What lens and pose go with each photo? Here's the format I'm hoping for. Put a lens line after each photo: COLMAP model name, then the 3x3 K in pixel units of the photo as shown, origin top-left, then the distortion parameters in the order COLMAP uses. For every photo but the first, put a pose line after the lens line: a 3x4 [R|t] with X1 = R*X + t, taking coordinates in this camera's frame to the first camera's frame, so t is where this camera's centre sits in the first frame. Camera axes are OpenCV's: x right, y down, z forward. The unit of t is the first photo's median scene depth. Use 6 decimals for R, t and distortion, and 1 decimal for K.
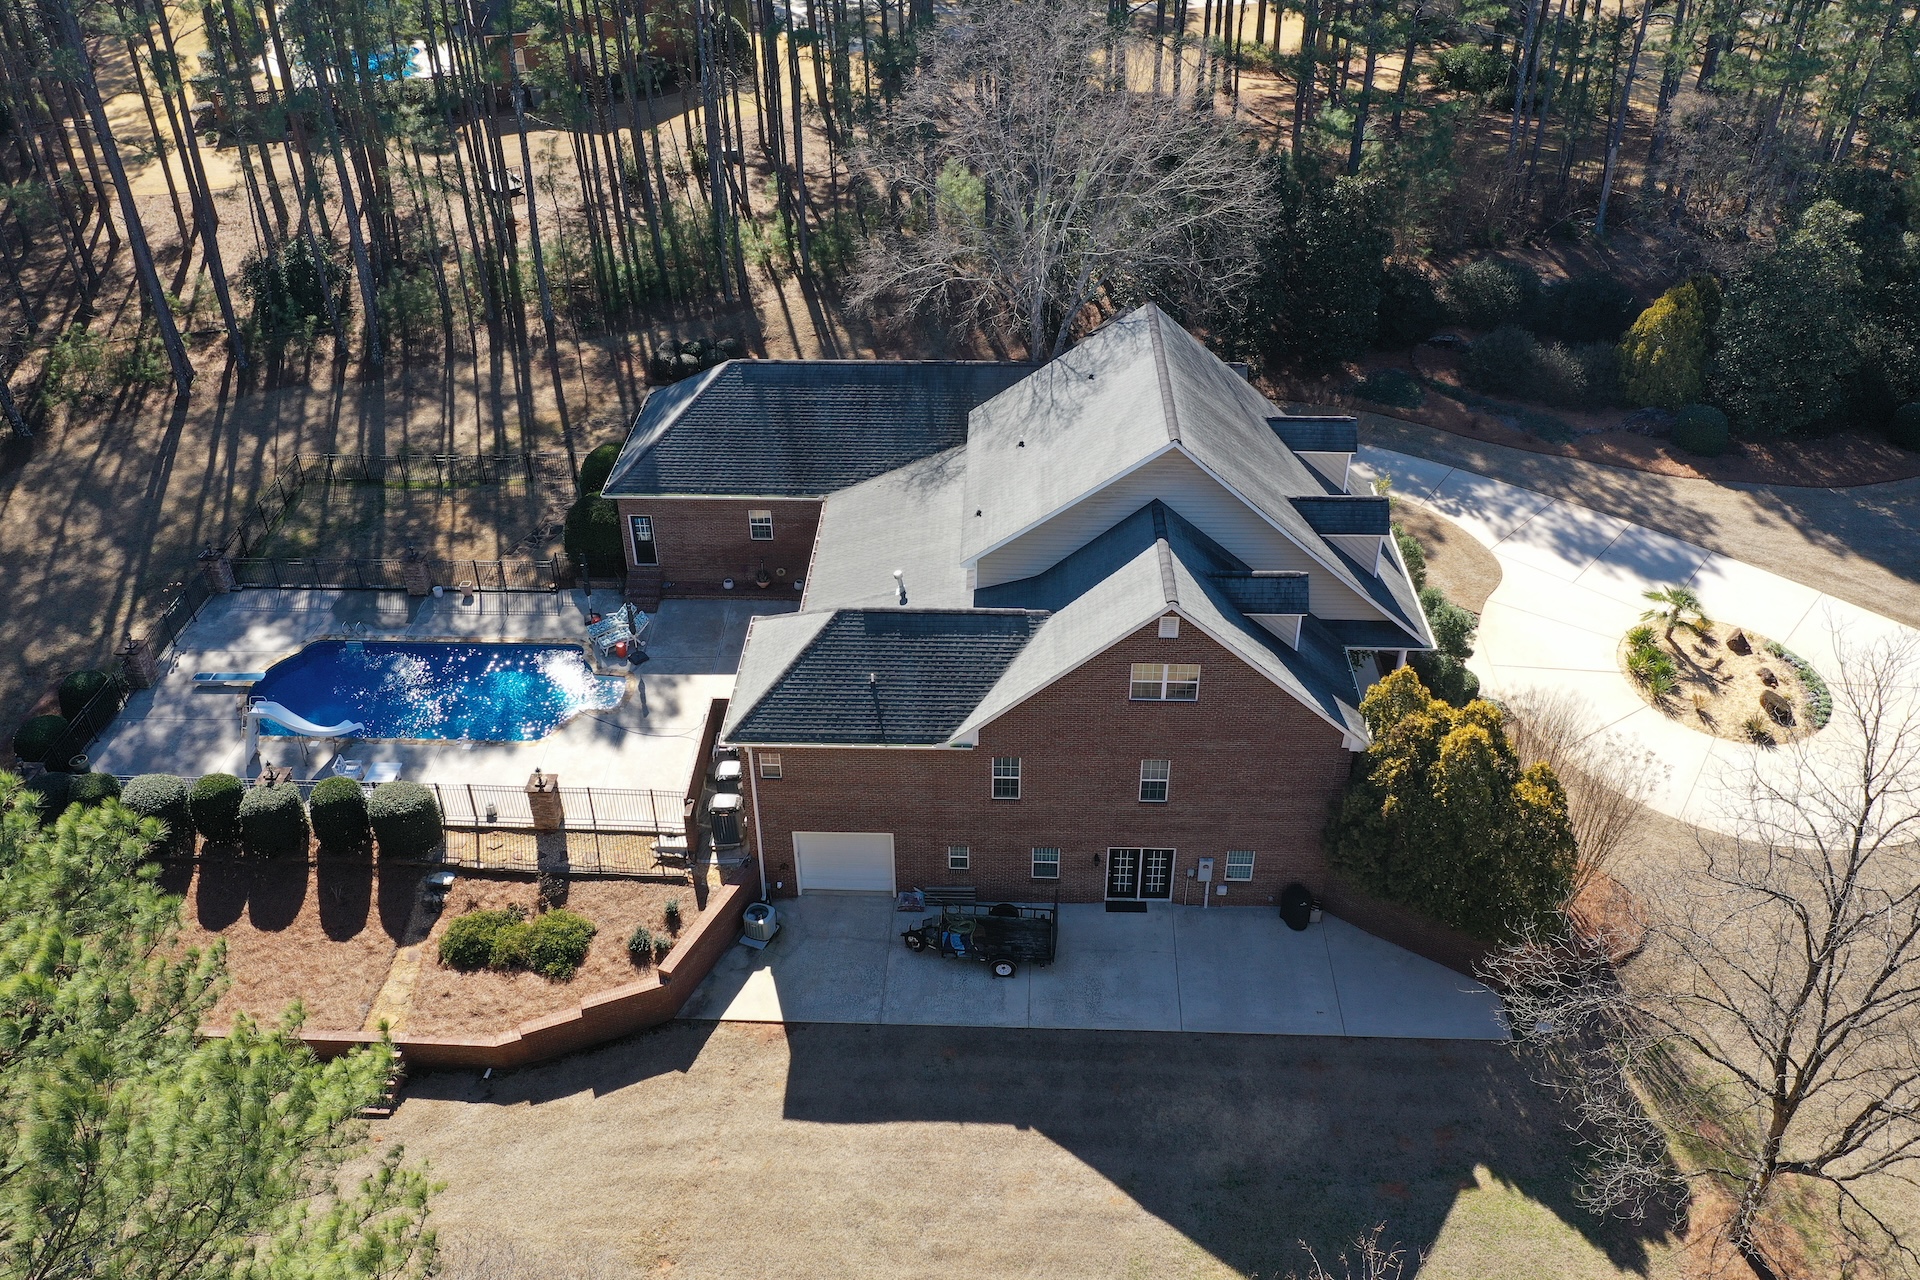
lens RADIAL K [[1523.8, 0, 971.1], [0, 1523.8, 621.7], [0, 0, 1]] dist [0.008876, -0.012658]
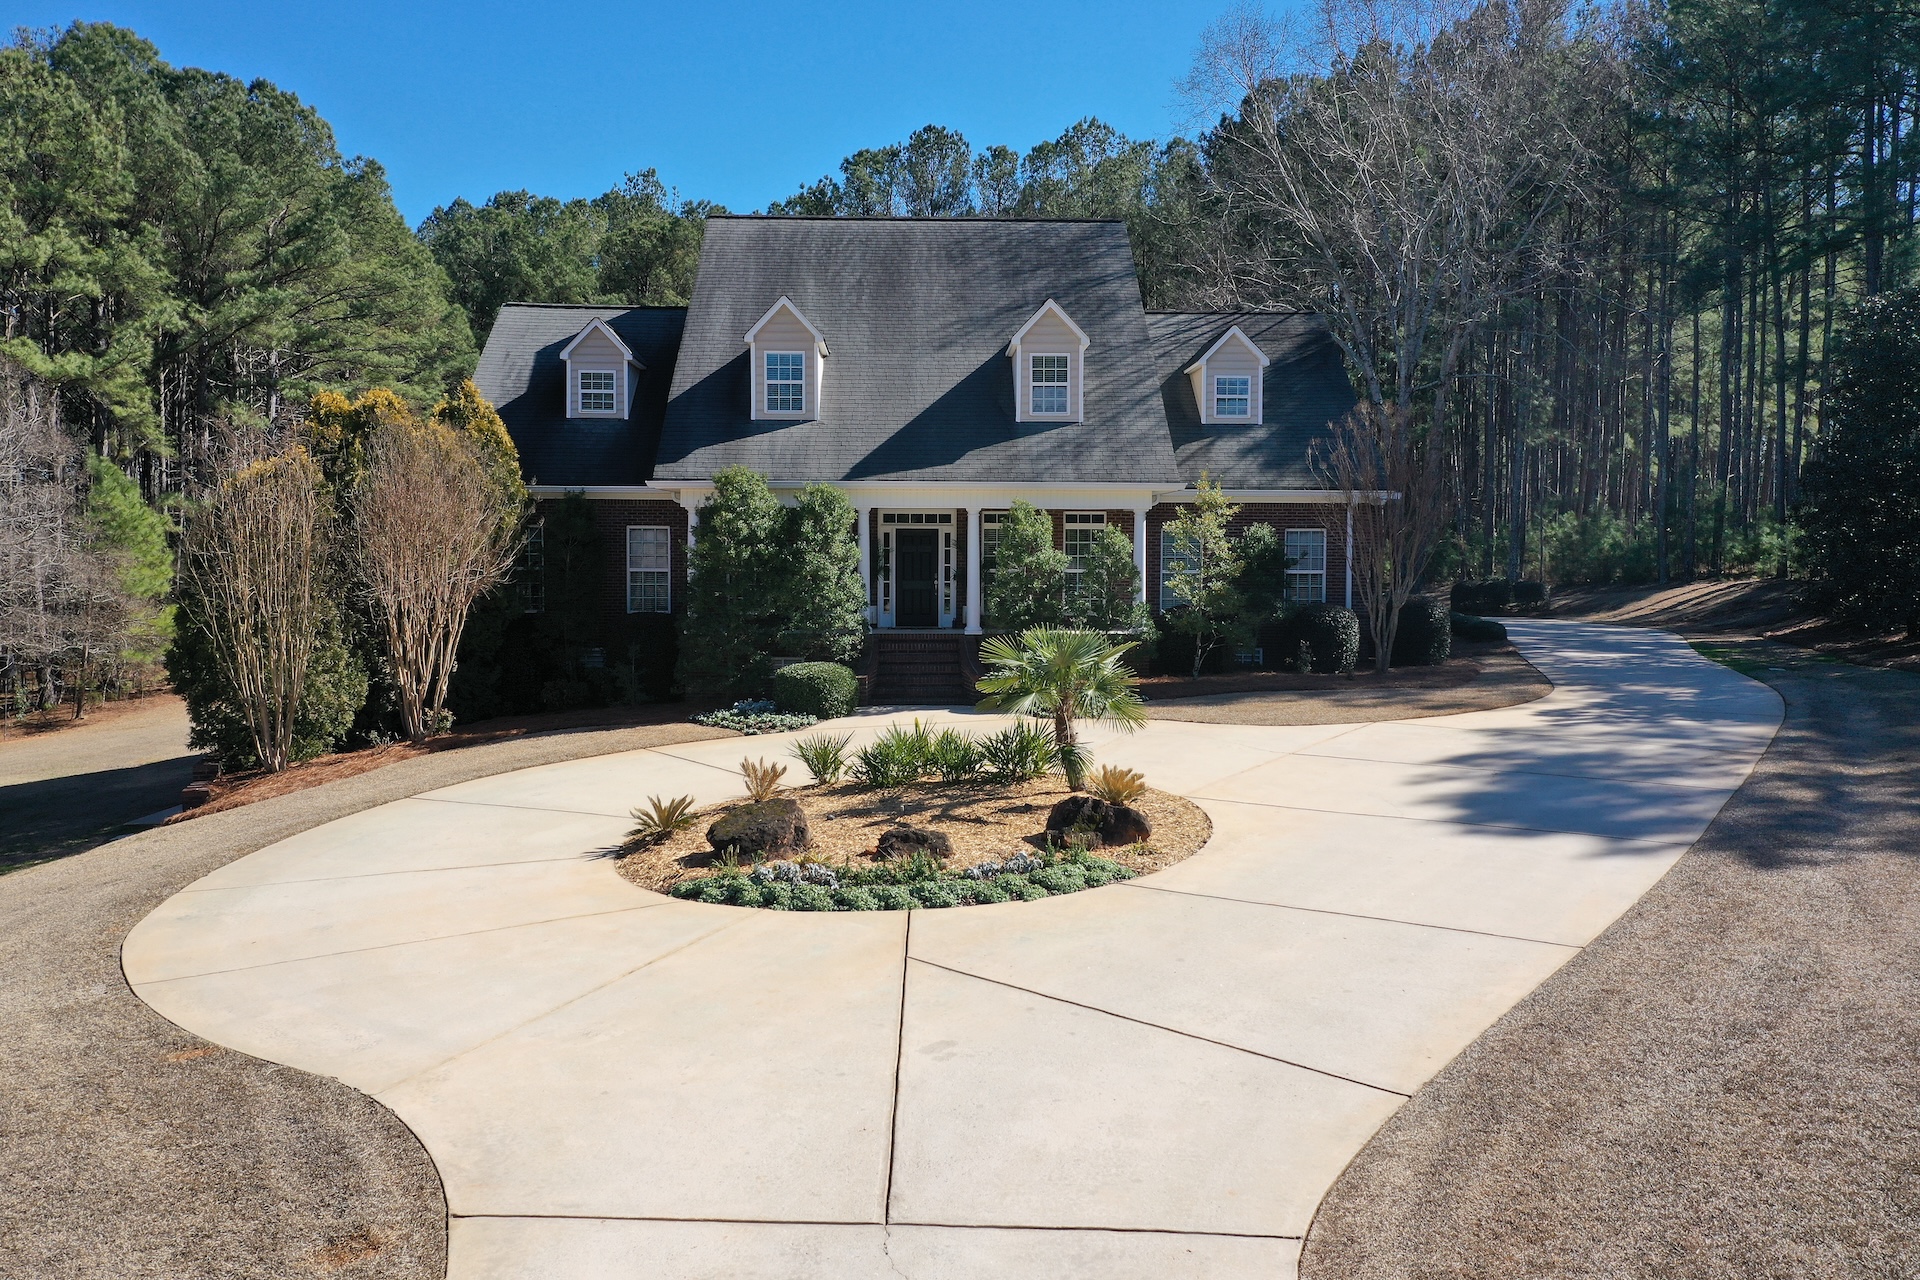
lens RADIAL K [[1523.8, 0, 944.9], [0, 1523.8, 629.4], [0, 0, 1]] dist [0.008876, -0.012658]
pose [[0.054289, 0.056916, -0.996902, 0.852671], [-0.554511, 0.831997, 0.017304, -0.010160], [0.830404, 0.551853, 0.076729, 0.980800]]
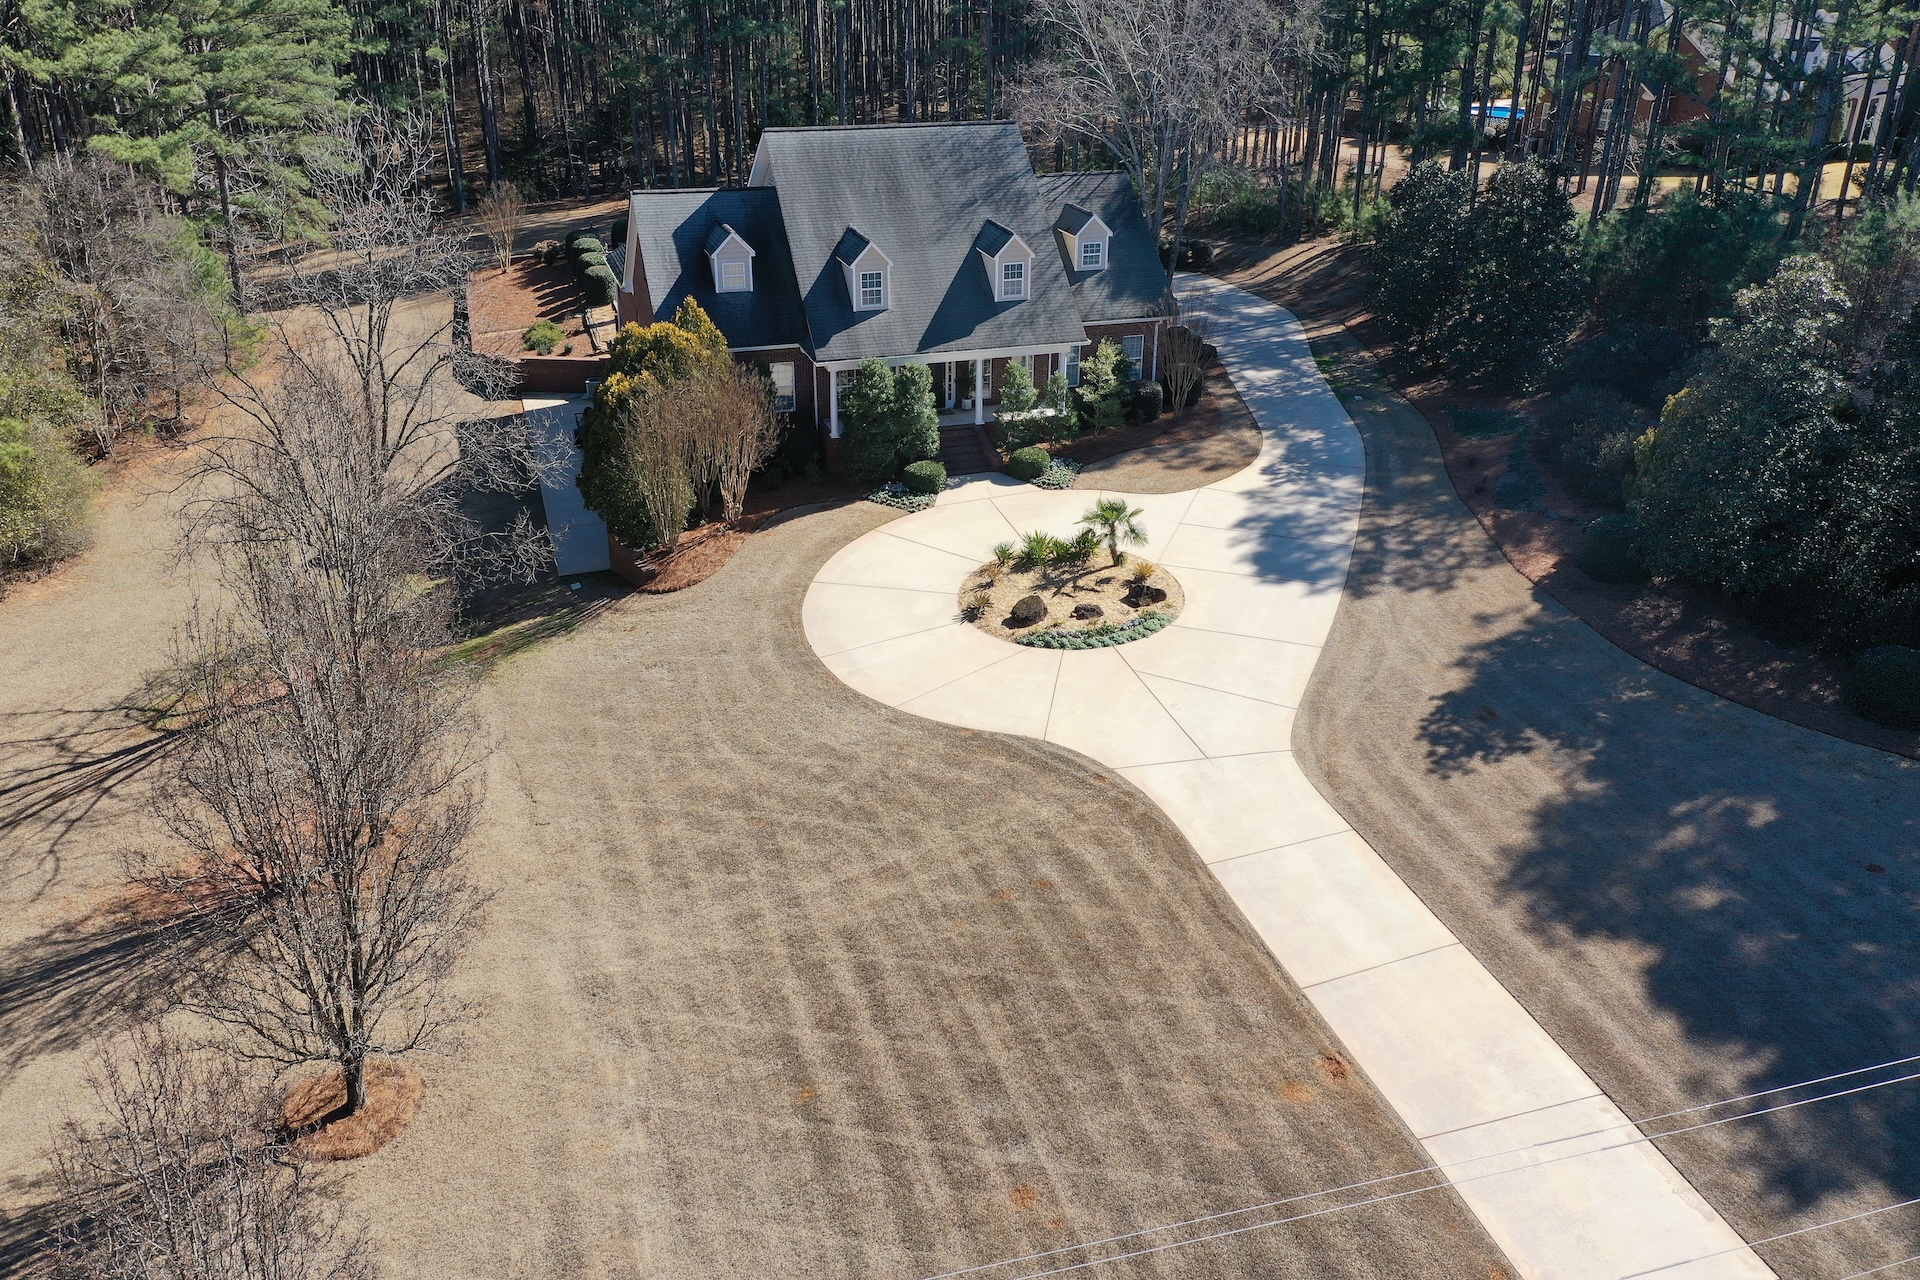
lens RADIAL K [[1523.8, 0, 955.2], [0, 1523.8, 644.2], [0, 0, 1]] dist [0.008876, -0.012658]
pose [[0.335069, 0.415044, -0.845853, 1.266211], [-0.526469, 0.826998, 0.197242, -0.081263], [0.781383, 0.379226, 0.495609, 0.532688]]
